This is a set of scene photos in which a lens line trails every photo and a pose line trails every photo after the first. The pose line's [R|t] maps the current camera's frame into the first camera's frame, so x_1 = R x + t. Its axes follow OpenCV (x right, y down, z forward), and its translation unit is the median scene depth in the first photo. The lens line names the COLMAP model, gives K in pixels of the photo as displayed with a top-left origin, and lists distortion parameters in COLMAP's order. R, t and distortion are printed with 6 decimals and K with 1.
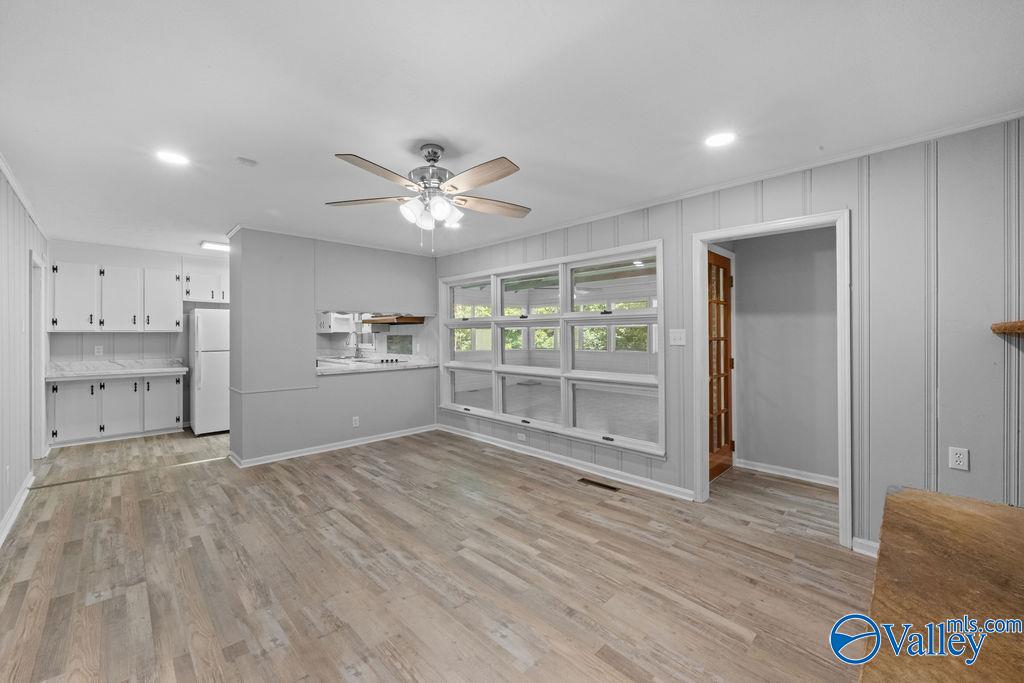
lens RADIAL K [[403.7, 0, 510.0], [0, 403.7, 333.9], [0, 0, 1]] dist [-0.002348, 0.000424]
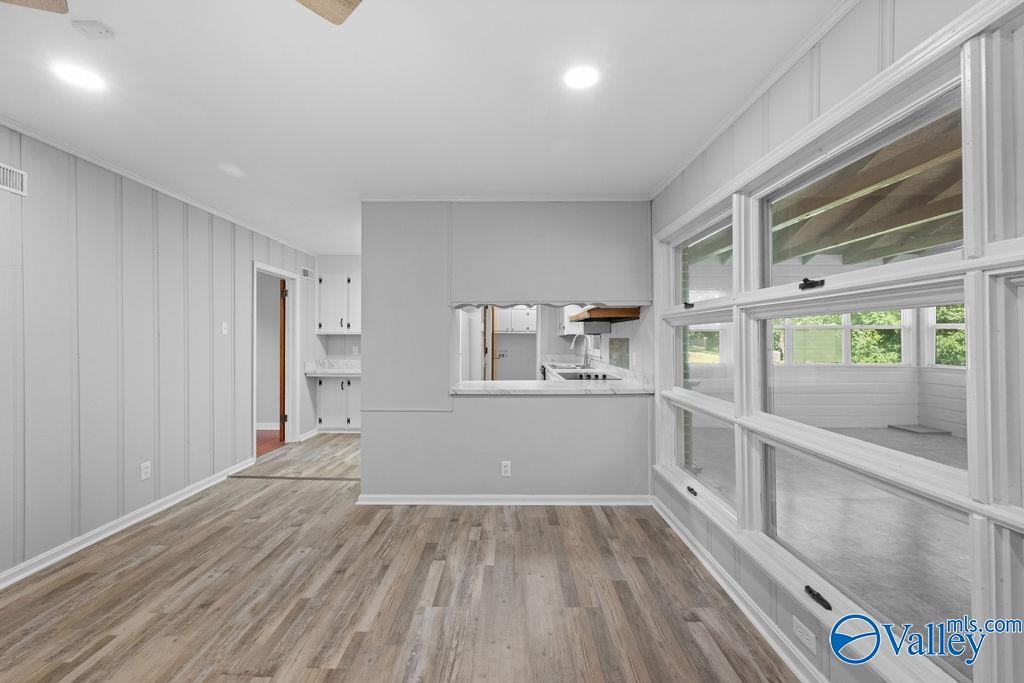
lens RADIAL K [[403.7, 0, 508.4], [0, 403.7, 337.5], [0, 0, 1]] dist [-0.002348, 0.000424]
pose [[0.708967, 0.002579, -0.705237, 0.112491], [-0.002161, 0.999997, 0.001484, 0.002786], [0.705239, 0.000472, 0.708970, 0.710594]]
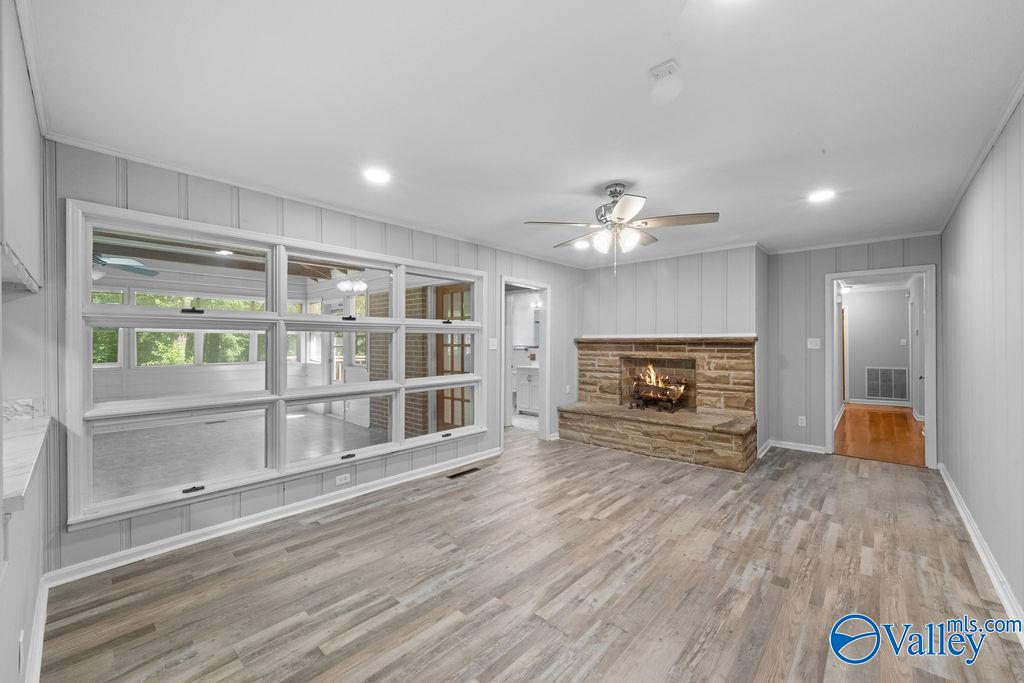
lens RADIAL K [[403.7, 0, 507.5], [0, 403.7, 343.3], [0, 0, 1]] dist [-0.002348, 0.000424]
pose [[-0.045241, -0.002324, 0.998973, -0.898365], [-0.002923, 0.999993, 0.002194, 0.001883], [-0.998972, -0.002821, -0.045247, 0.897718]]
